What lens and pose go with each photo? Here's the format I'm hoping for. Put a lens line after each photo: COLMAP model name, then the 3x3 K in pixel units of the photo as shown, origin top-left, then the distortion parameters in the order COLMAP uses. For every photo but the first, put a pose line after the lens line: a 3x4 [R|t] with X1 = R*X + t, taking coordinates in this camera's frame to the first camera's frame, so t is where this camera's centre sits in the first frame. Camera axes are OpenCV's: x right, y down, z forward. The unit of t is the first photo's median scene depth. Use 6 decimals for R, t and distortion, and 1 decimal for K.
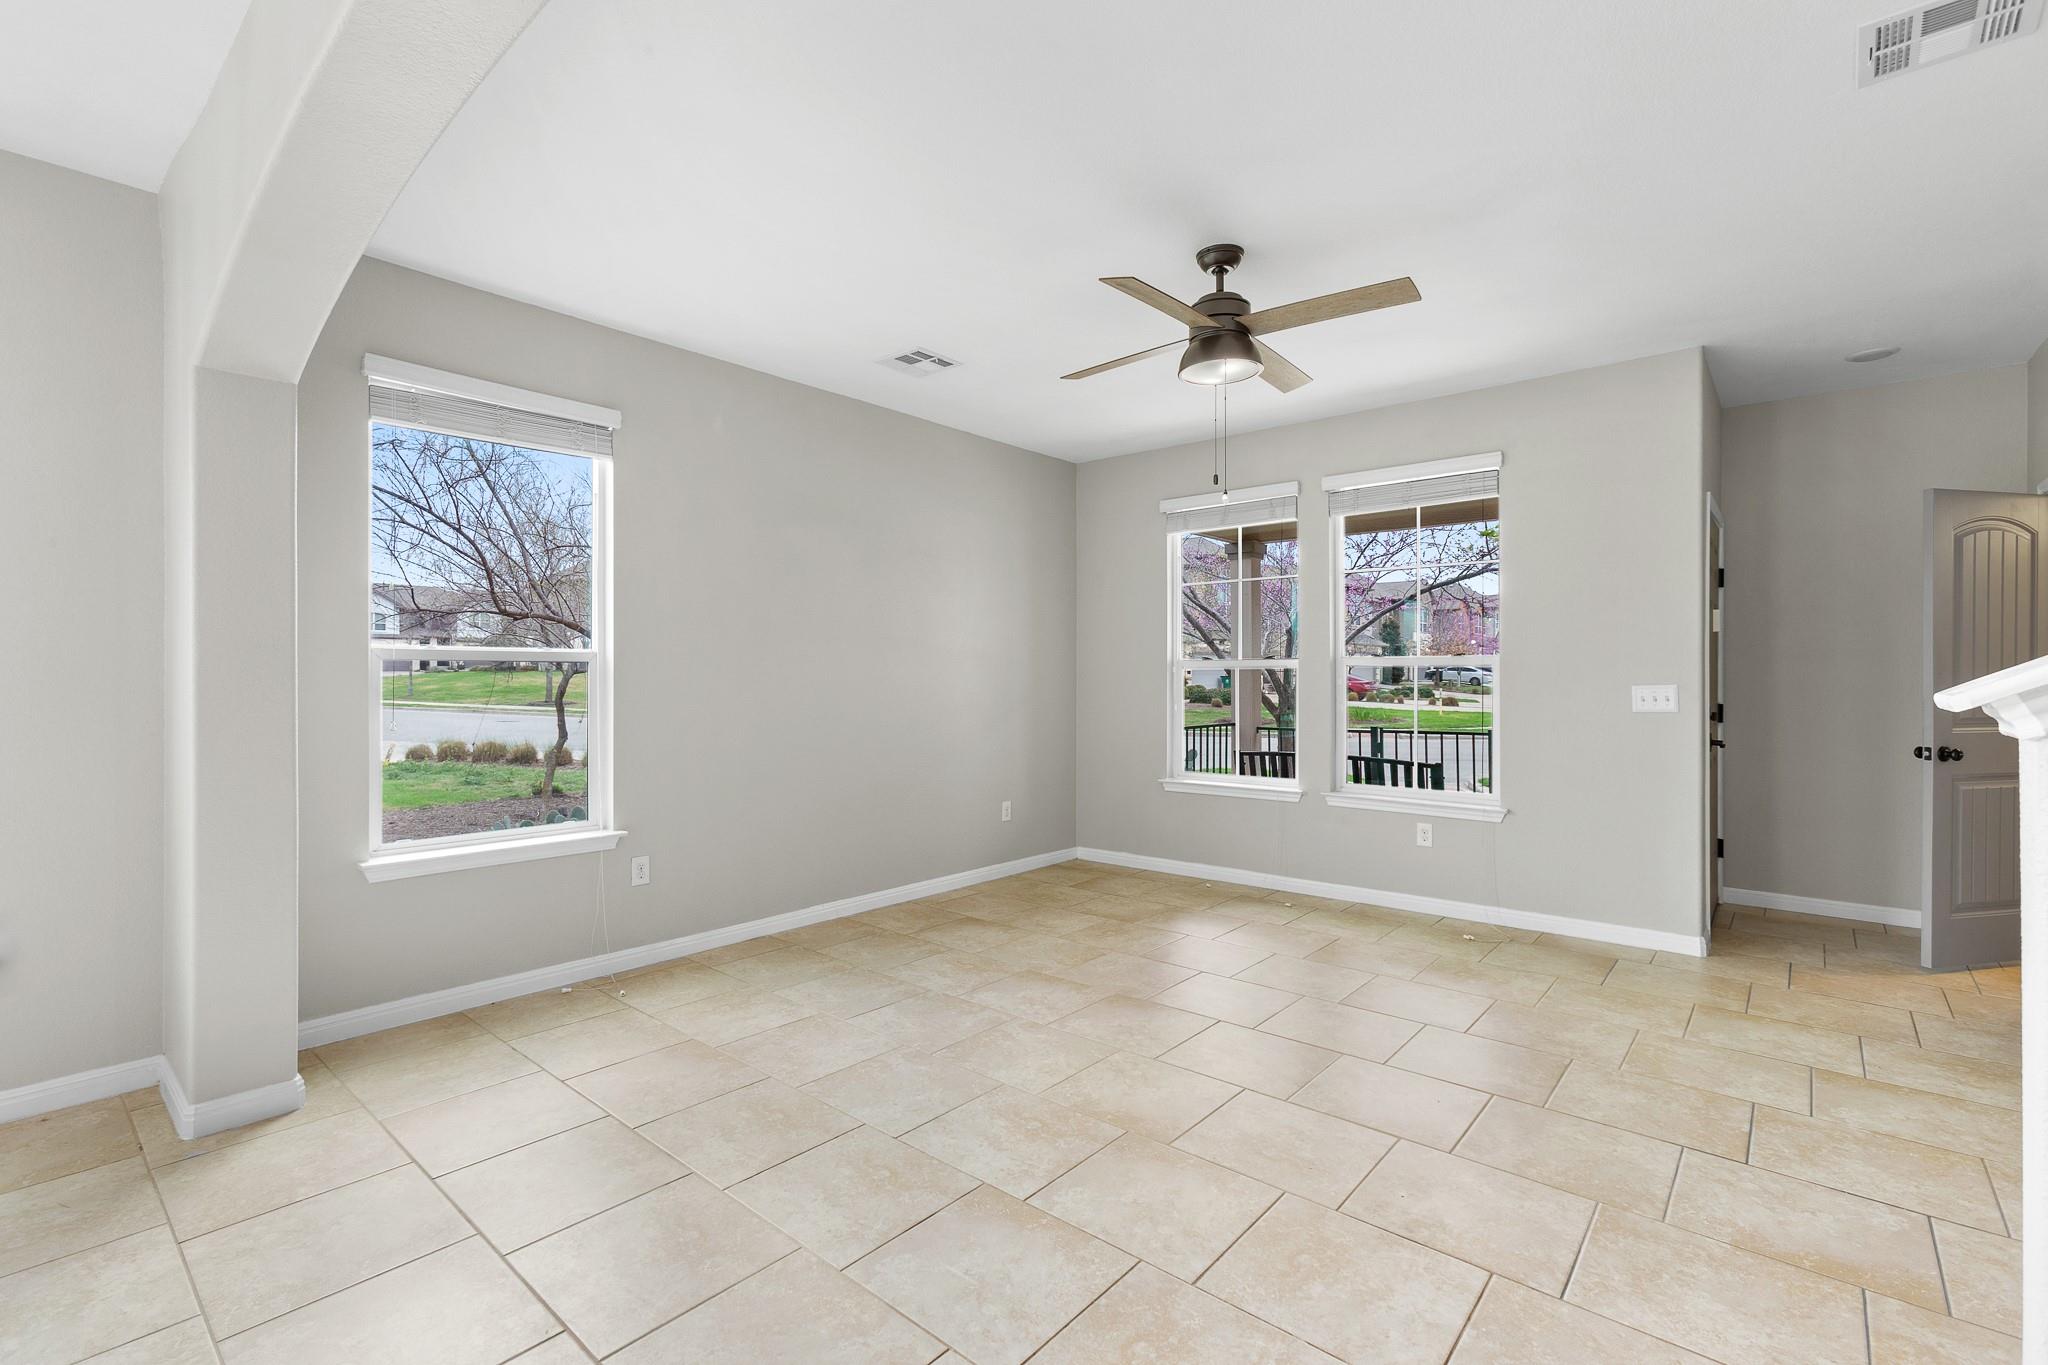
lens RADIAL K [[926.0, 0, 994.1], [0, 926.0, 678.2], [0, 0, 1]] dist [-0.016811, 0.010798]
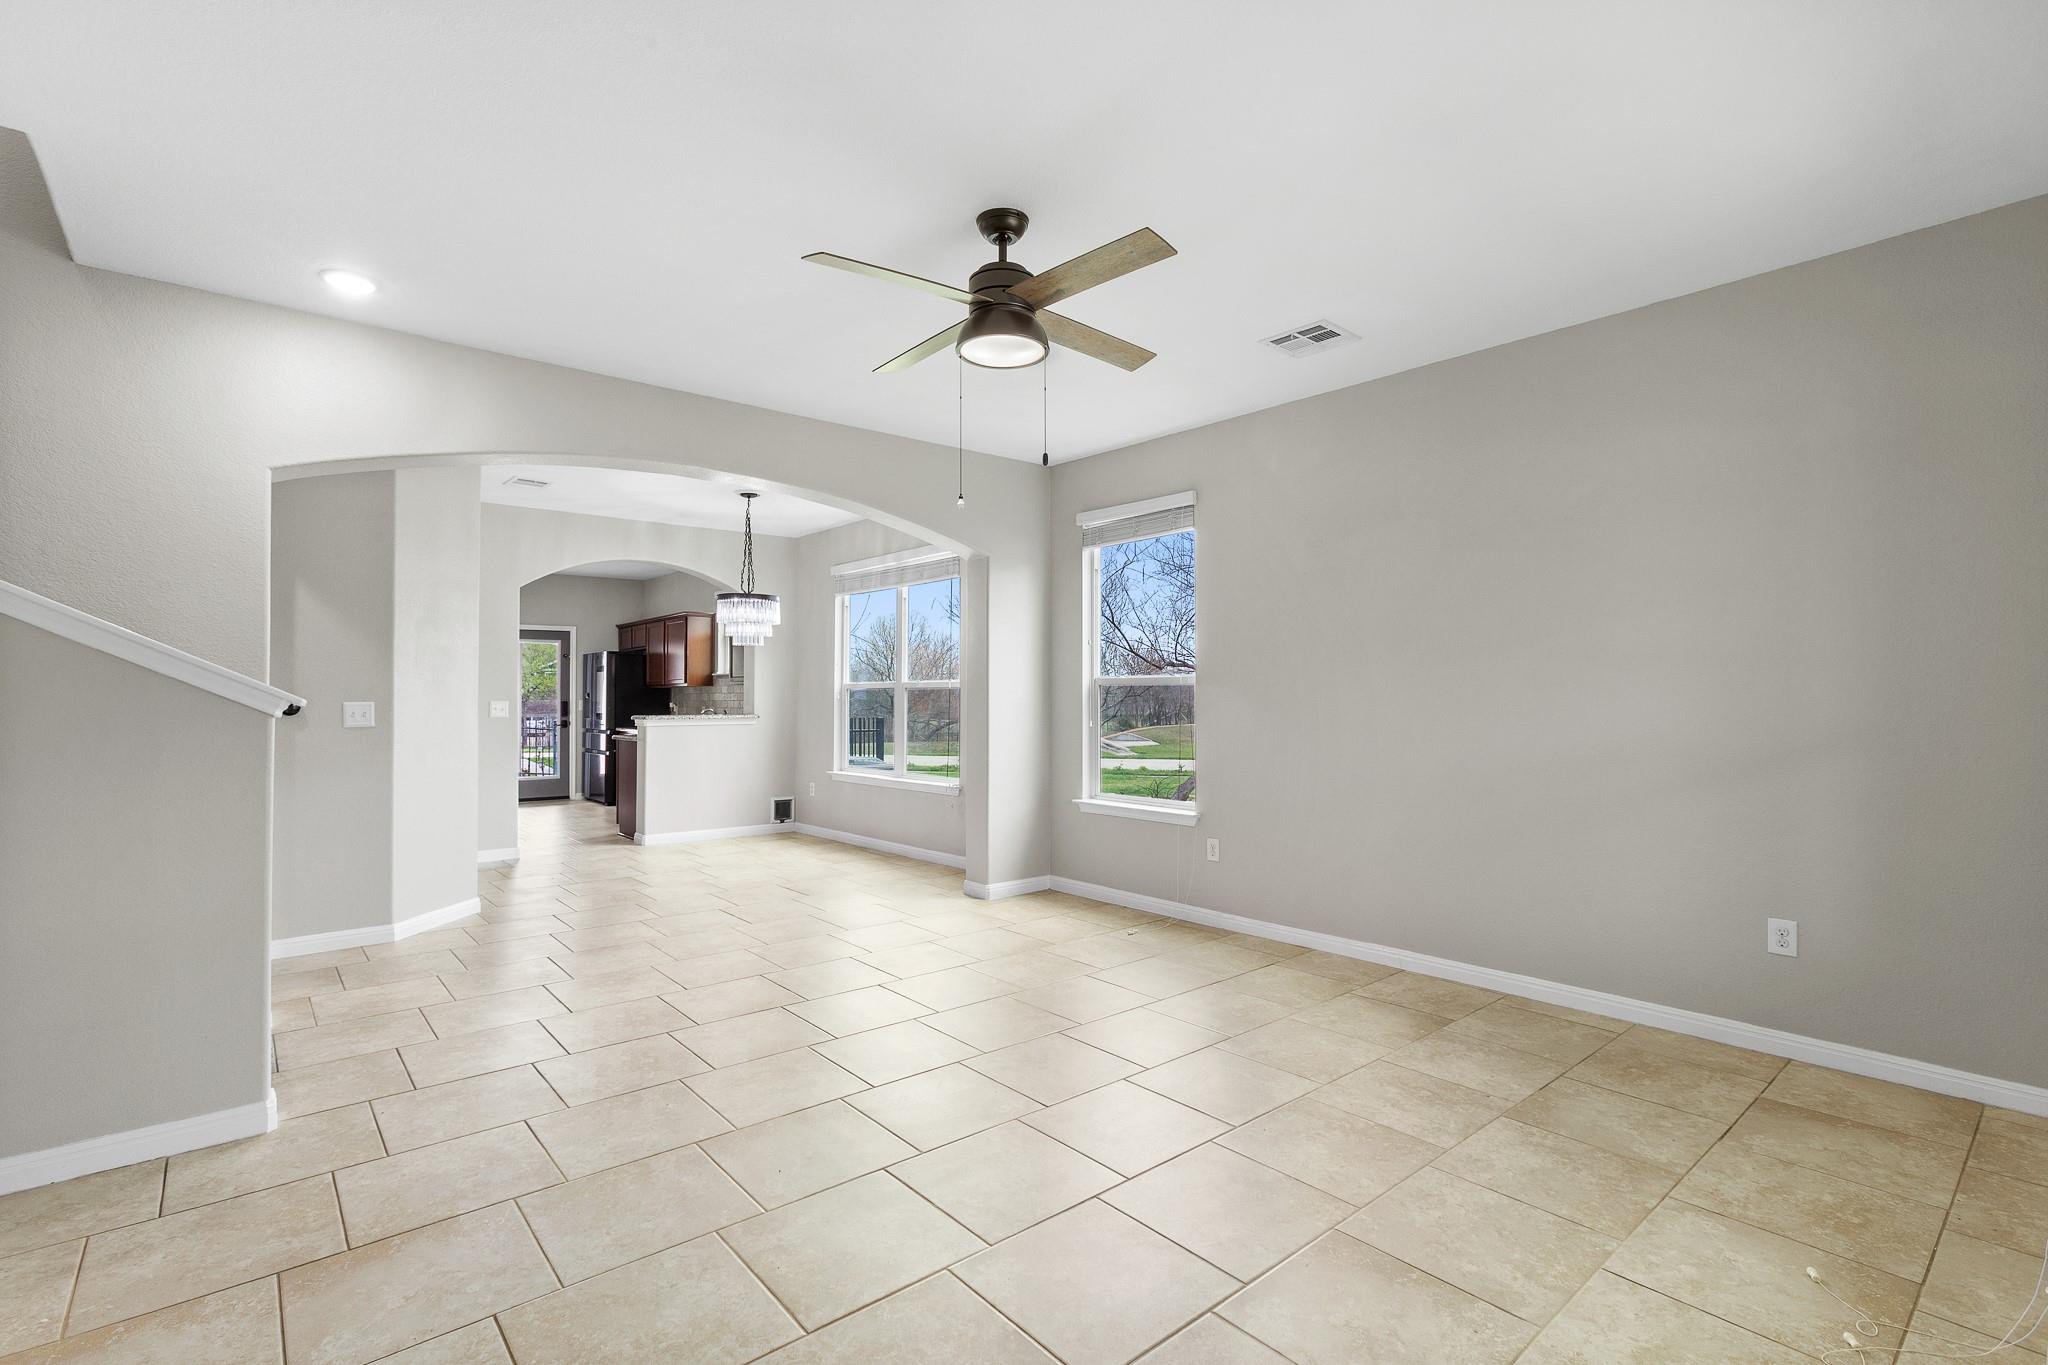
lens RADIAL K [[926.0, 0, 1008.4], [0, 926.0, 685.0], [0, 0, 1]] dist [-0.016811, 0.010798]
pose [[-0.145179, -0.012936, -0.989321, 0.897485], [-0.002011, 0.999916, -0.012780, 0.002221], [0.989403, 0.000134, -0.145193, 0.904511]]
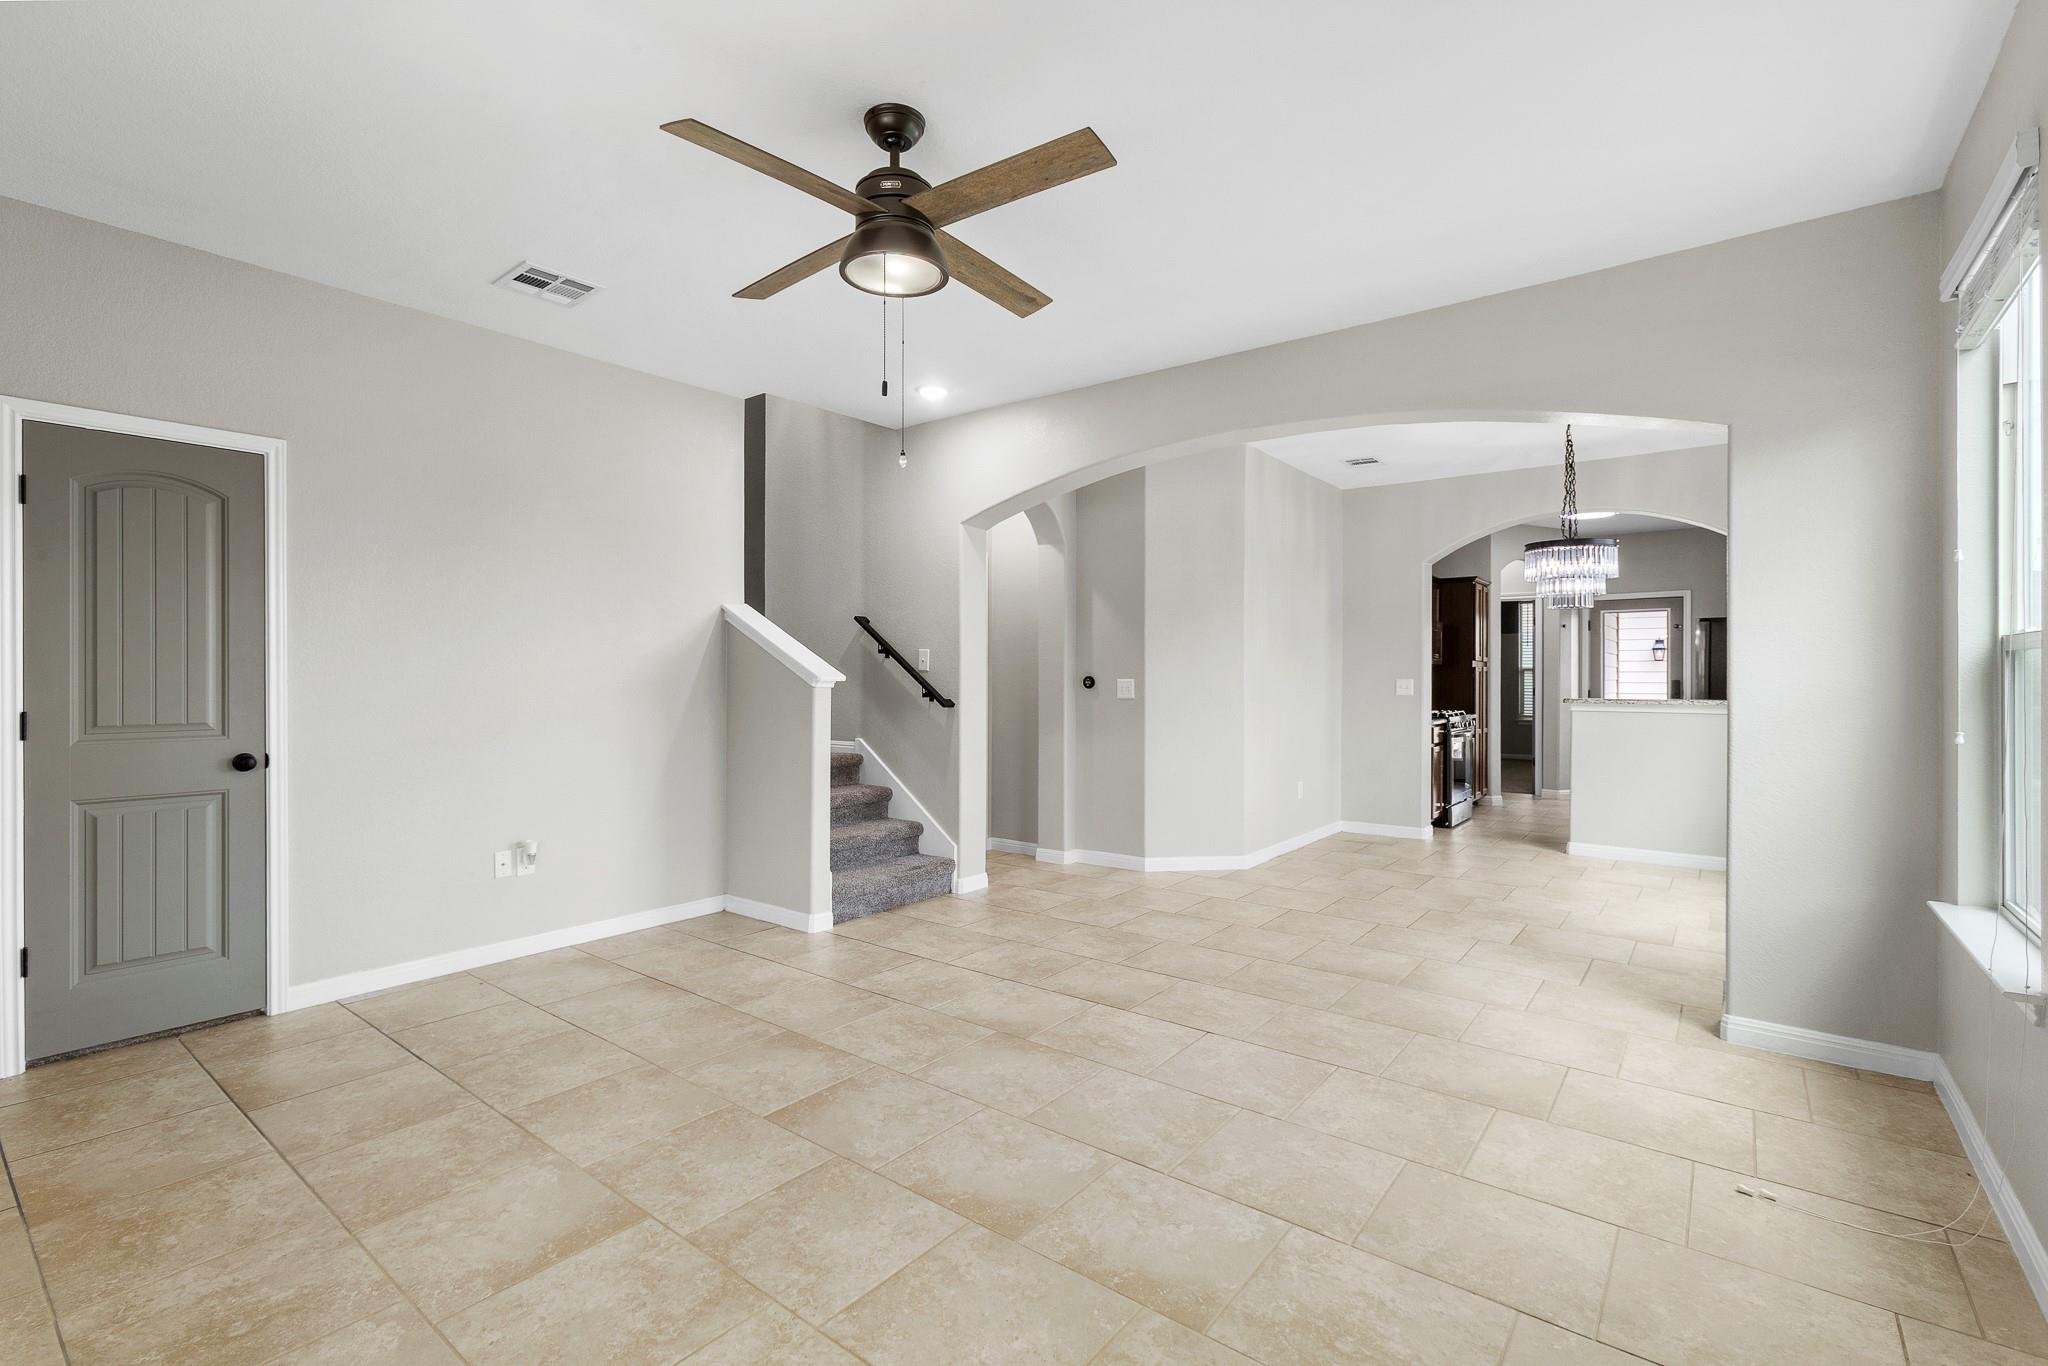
lens RADIAL K [[926.0, 0, 1018.8], [0, 926.0, 679.1], [0, 0, 1]] dist [-0.016811, 0.010798]
pose [[-0.997521, -0.001354, -0.070361, 0.154229], [-0.001977, 0.999960, 0.008777, -0.002805], [0.070347, 0.008894, -0.997483, 1.409773]]
